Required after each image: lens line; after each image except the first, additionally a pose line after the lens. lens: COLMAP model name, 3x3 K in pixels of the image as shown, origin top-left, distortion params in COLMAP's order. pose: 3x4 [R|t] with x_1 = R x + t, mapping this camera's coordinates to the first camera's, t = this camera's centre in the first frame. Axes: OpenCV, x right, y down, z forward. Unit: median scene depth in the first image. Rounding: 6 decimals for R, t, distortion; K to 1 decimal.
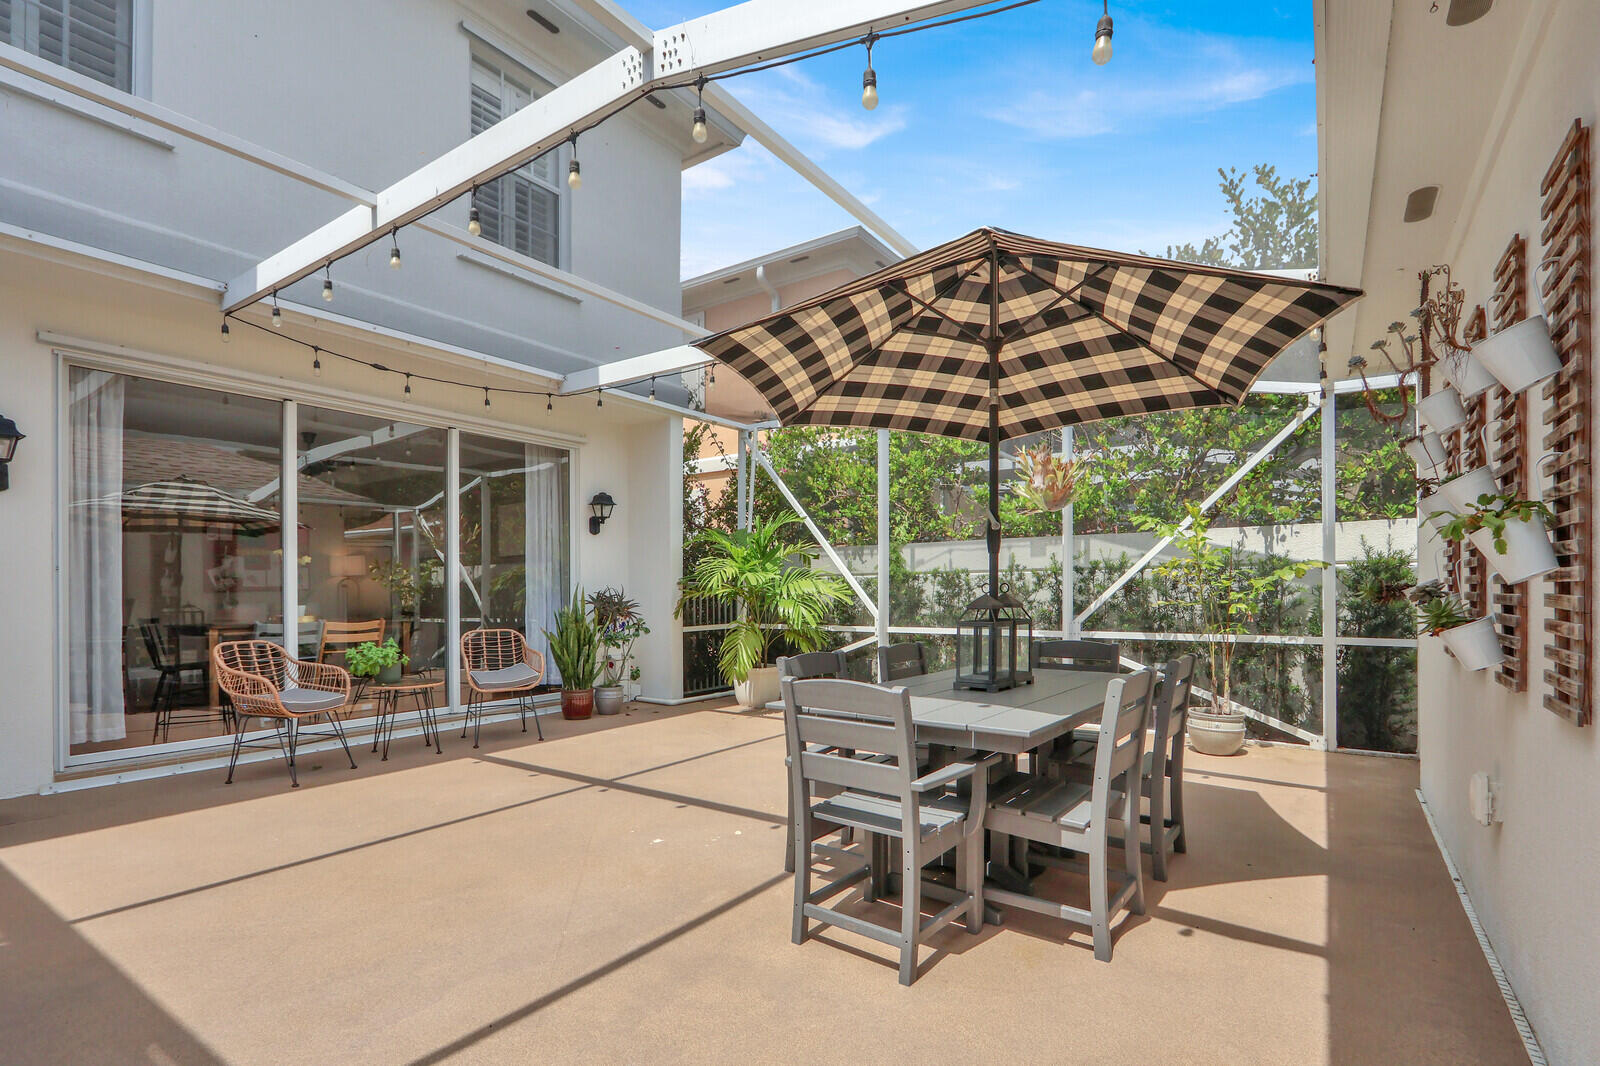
lens RADIAL K [[767.5, 0, 793.9], [0, 767.5, 587.5], [0, 0, 1]] dist [0.000354, -0.000219]
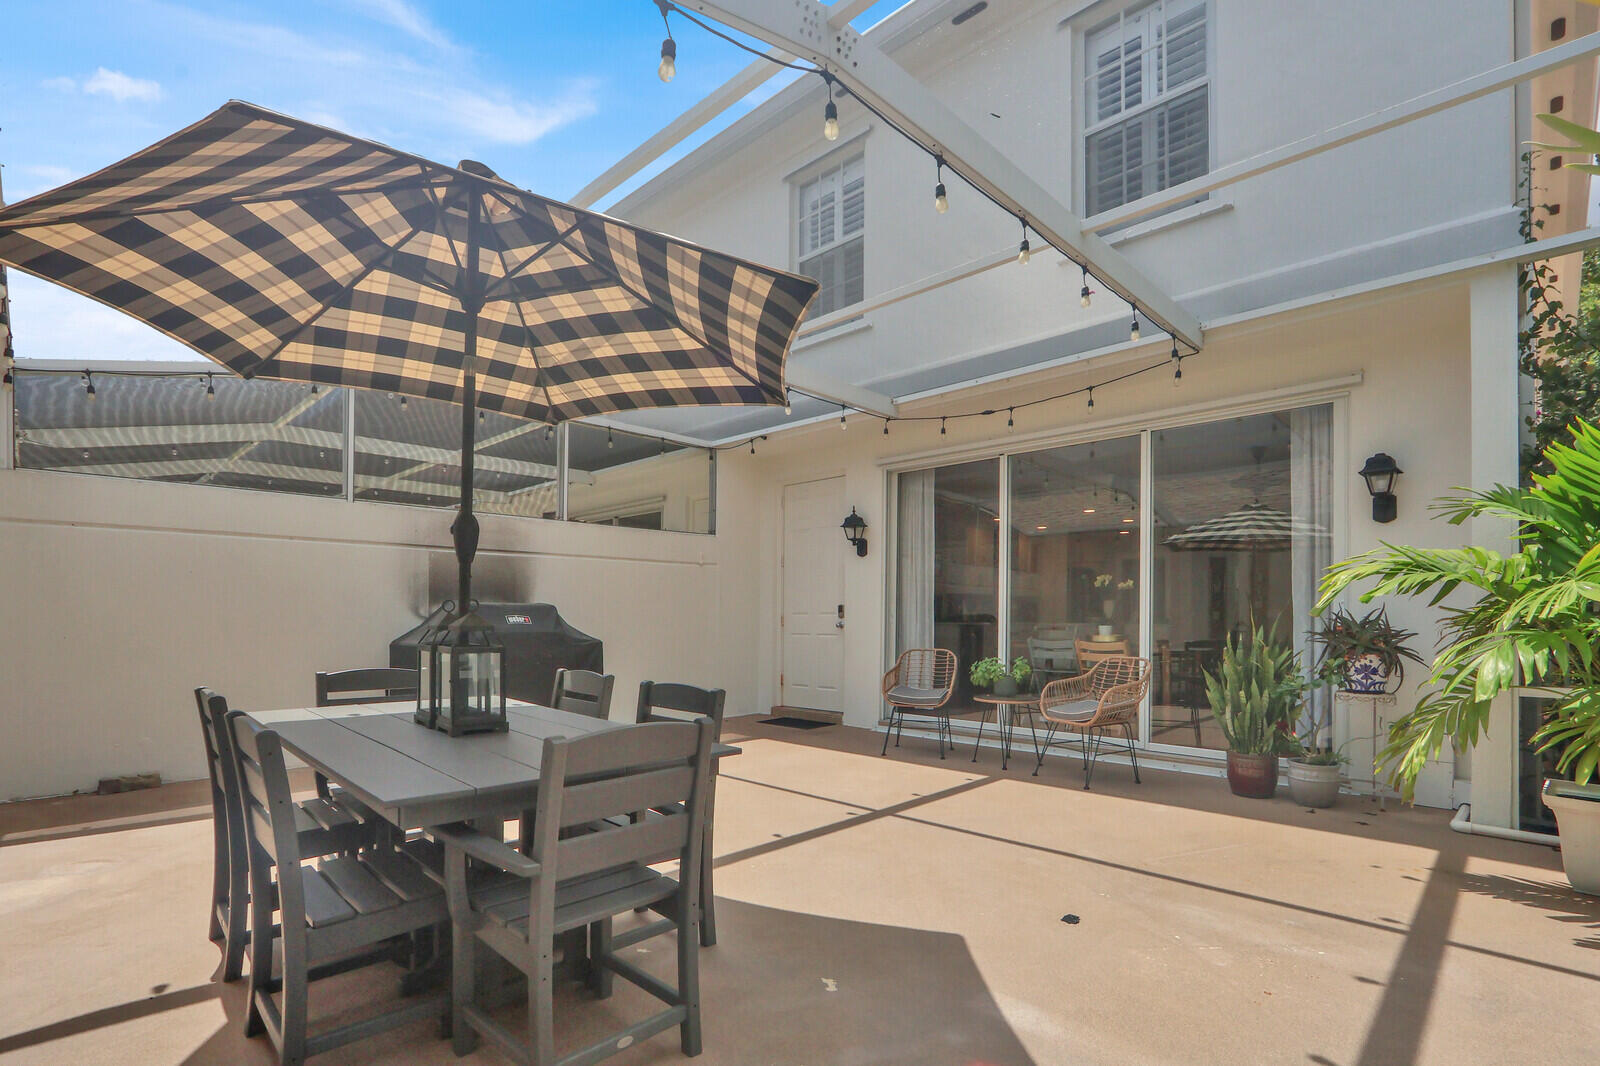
lens RADIAL K [[752.9, 0, 794.1], [0, 752.9, 614.7], [0, 0, 1]] dist [-0.014026, 0.000154]
pose [[-0.168887, 0.004146, -0.985627, 0.604467], [0.000892, 0.999991, 0.004054, 0.002671], [0.985635, -0.000194, -0.168889, 0.914008]]
